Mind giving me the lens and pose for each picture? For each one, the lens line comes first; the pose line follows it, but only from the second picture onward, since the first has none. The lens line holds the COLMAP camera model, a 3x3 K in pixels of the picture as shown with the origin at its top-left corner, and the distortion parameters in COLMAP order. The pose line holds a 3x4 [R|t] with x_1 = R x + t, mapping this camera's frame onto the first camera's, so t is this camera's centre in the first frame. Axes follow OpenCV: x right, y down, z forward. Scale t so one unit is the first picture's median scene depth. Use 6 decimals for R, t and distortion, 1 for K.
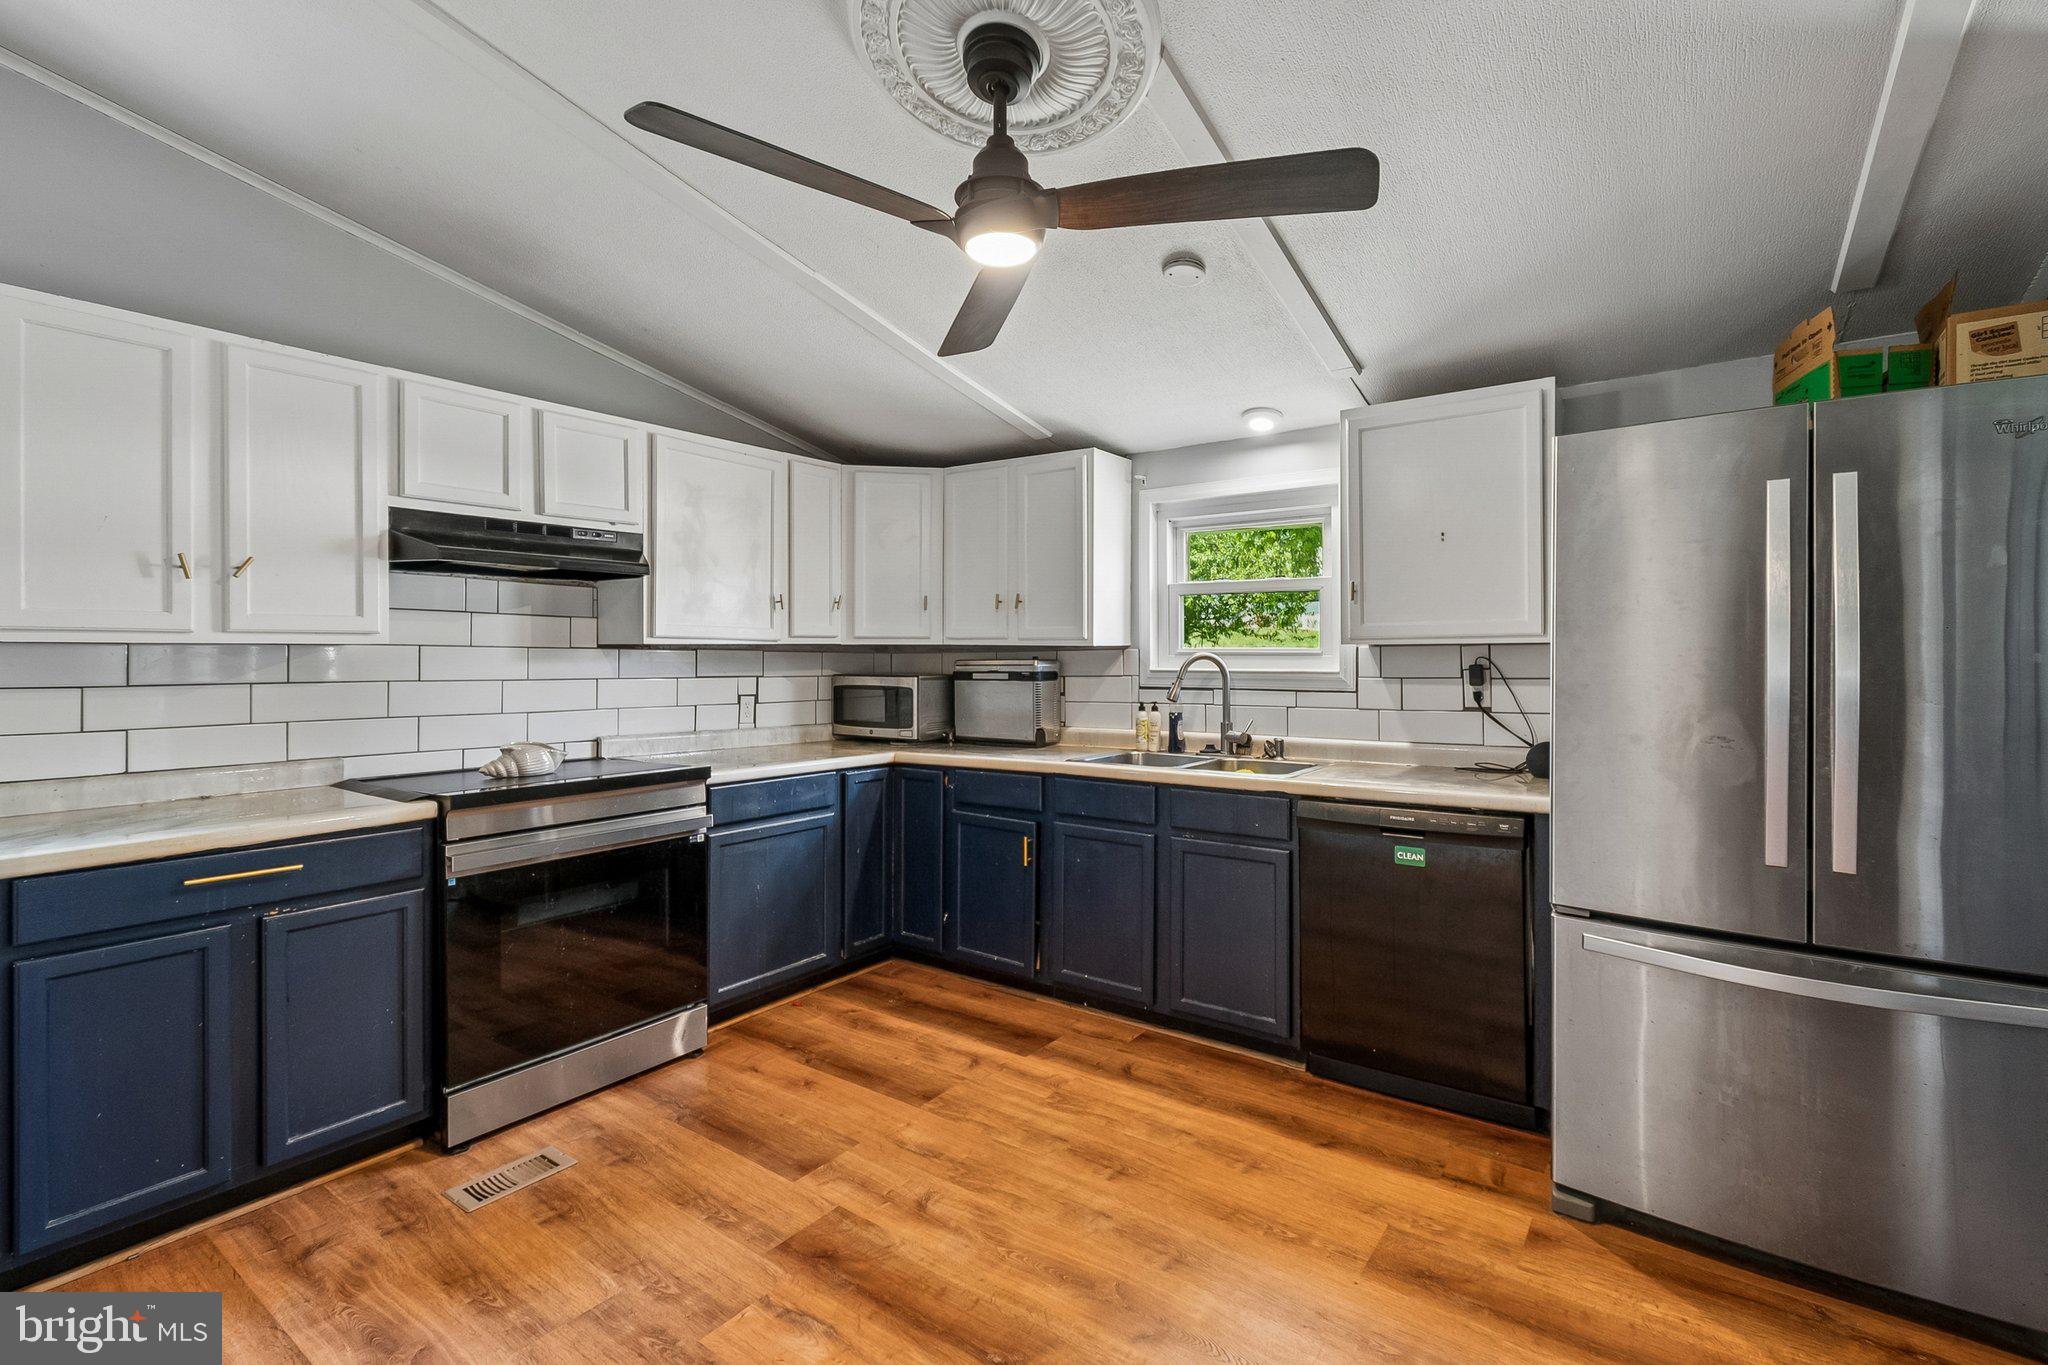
lens RADIAL K [[919.9, 0, 1033.3], [0, 919.9, 636.8], [0, 0, 1]] dist [0.001593, -0.000856]
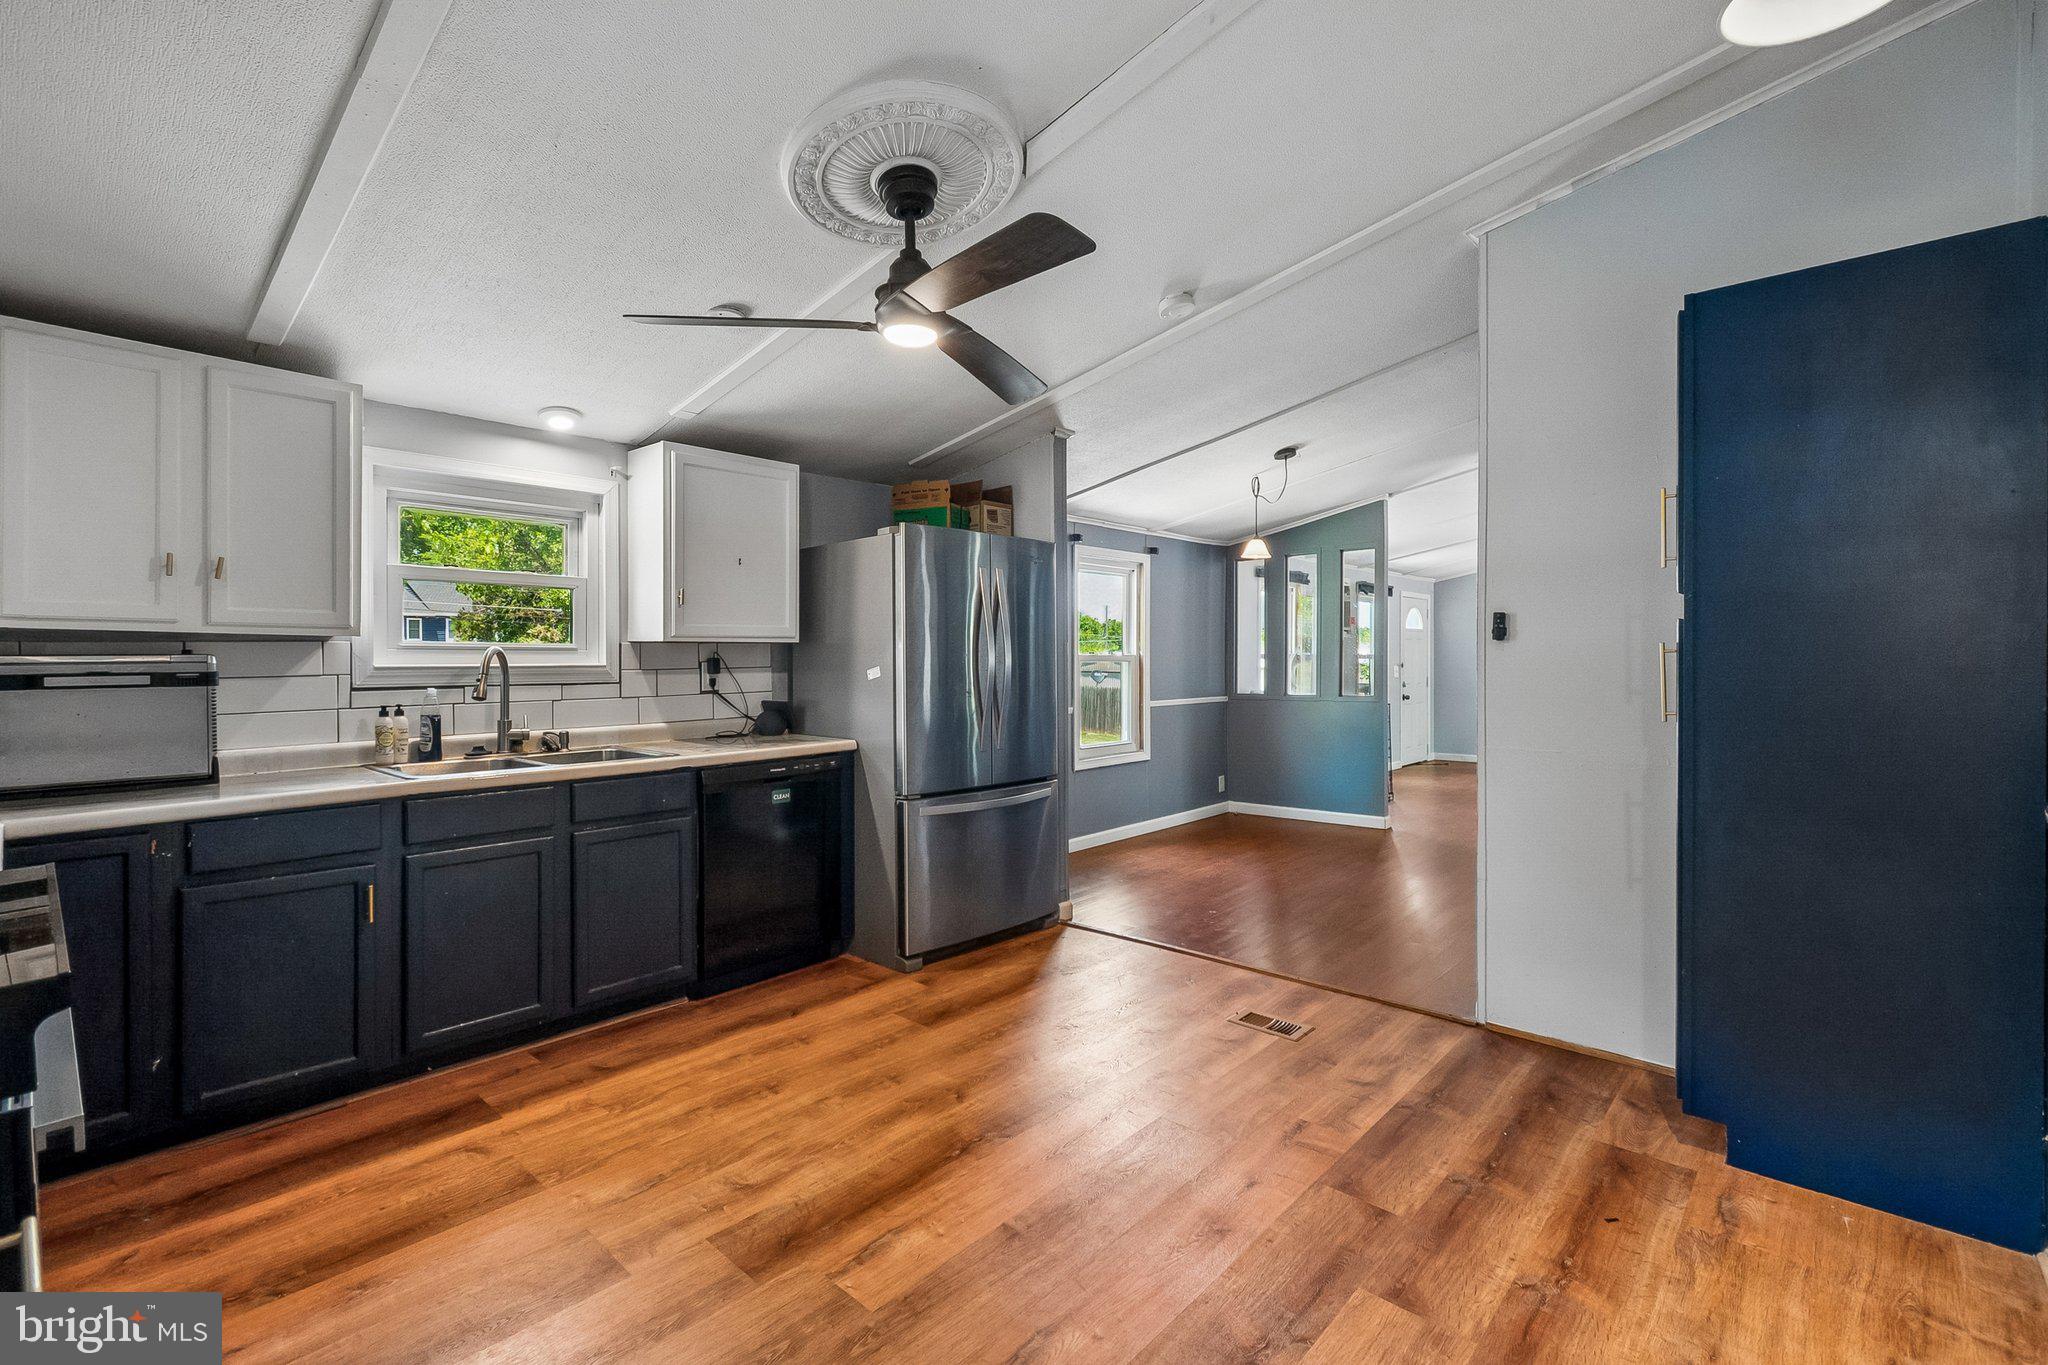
lens RADIAL K [[908.9, 0, 1038.9], [0, 908.9, 638.5], [0, 0, 1]] dist [0.000407, -0.000600]
pose [[0.106802, 0.018941, 0.994100, -0.771247], [-0.021626, 0.999626, -0.016723, 0.014327], [-0.994045, -0.019712, 0.107171, 0.406424]]
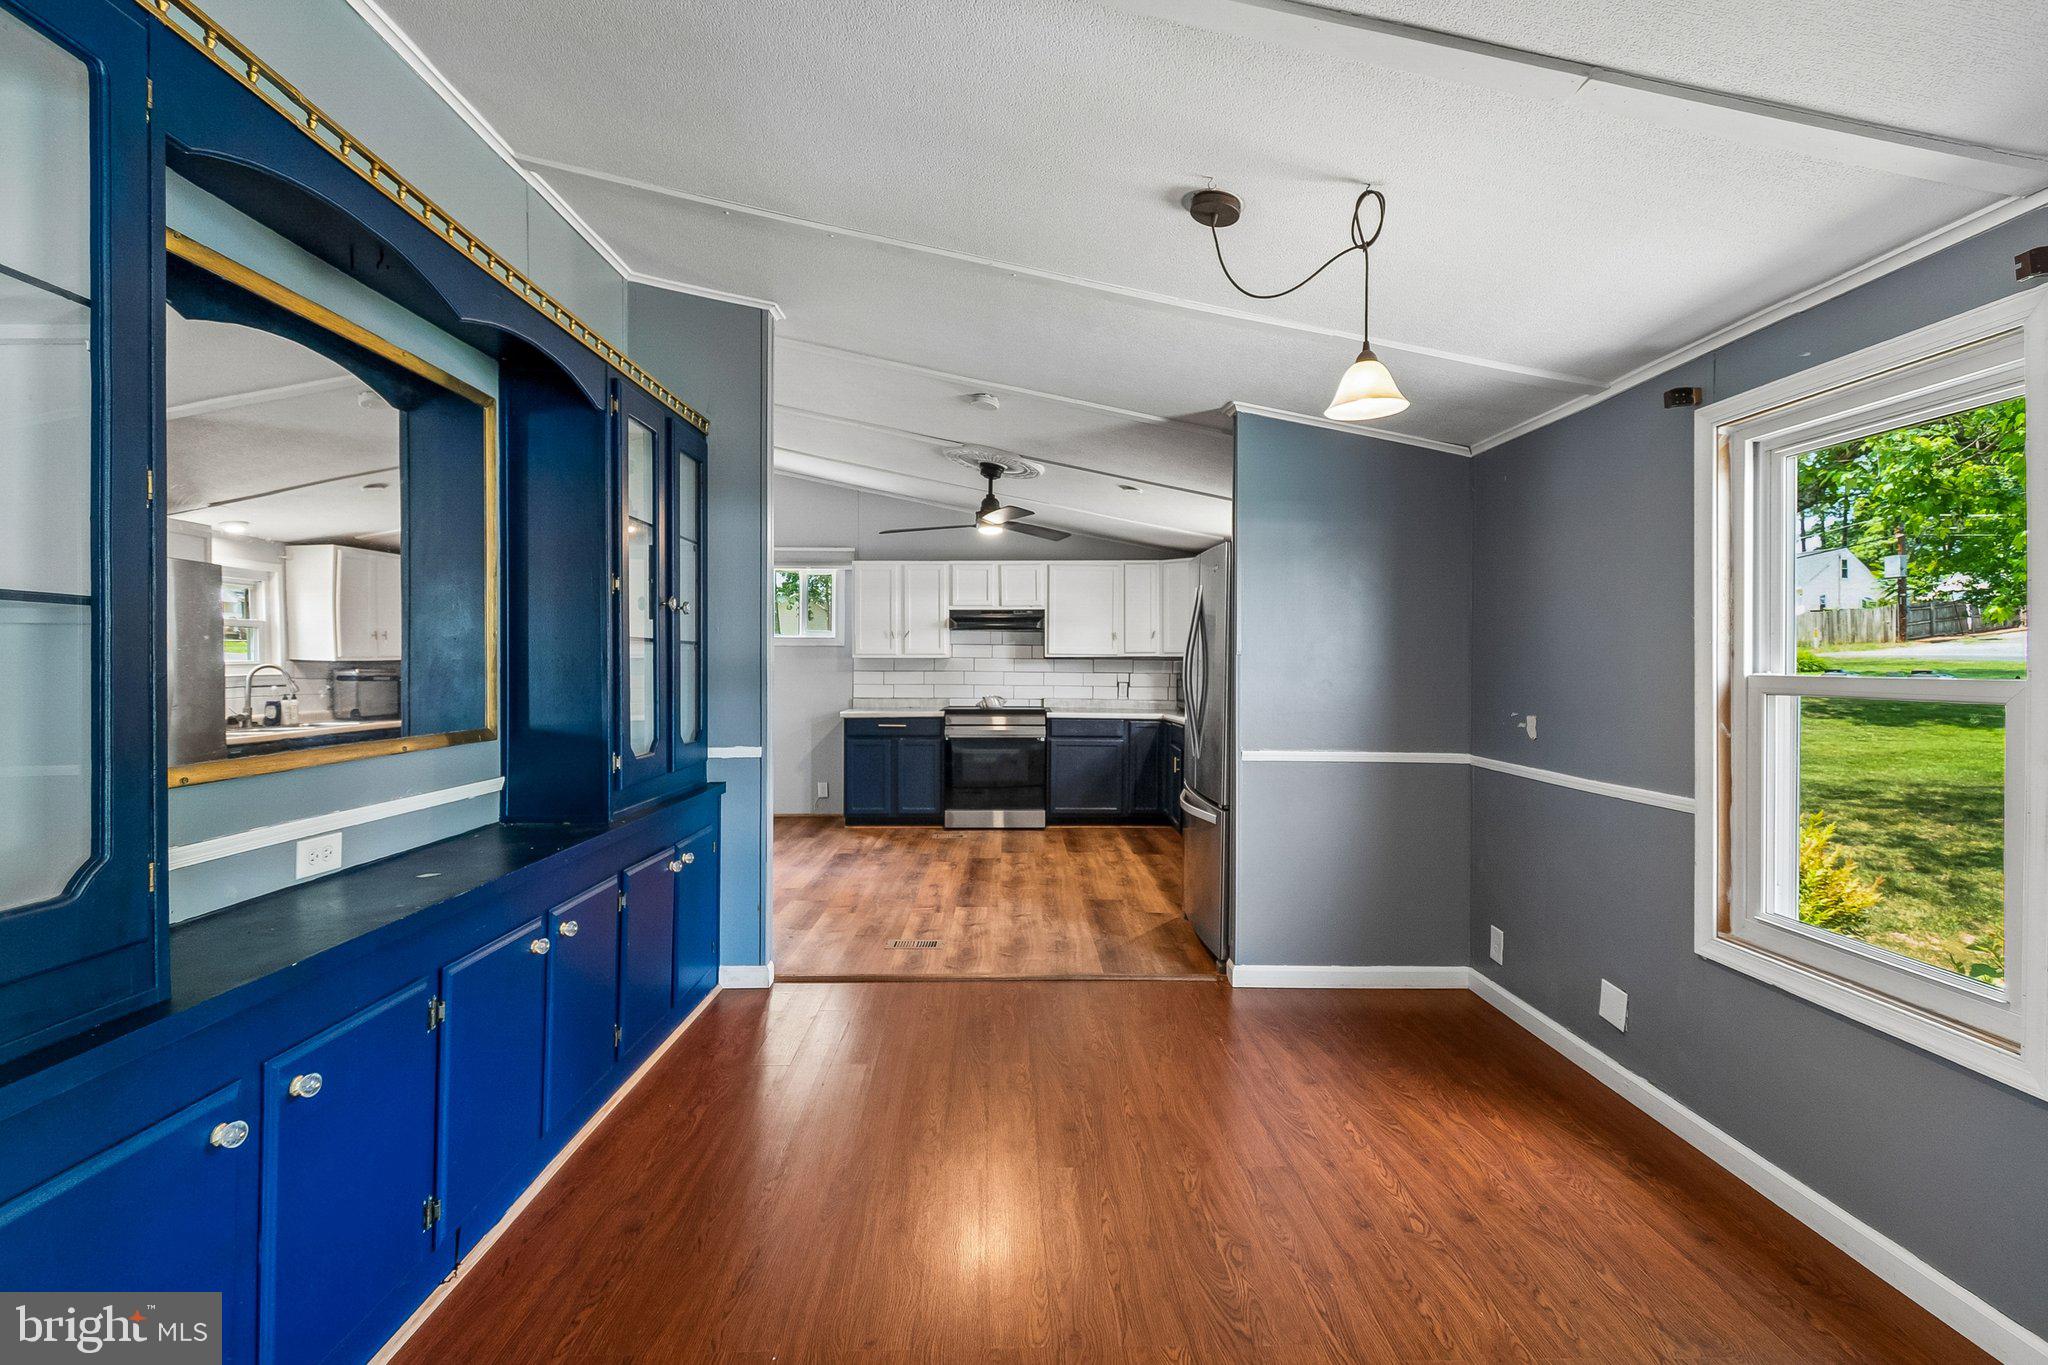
lens RADIAL K [[912.6, 0, 1025.2], [0, 912.6, 651.1], [0, 0, 1]] dist [0.001126, -0.001522]
pose [[0.596706, -0.003860, -0.802450, 1.461953], [0.011670, 0.999924, 0.003867, -0.017605], [0.802375, -0.011672, 0.596706, -0.423891]]
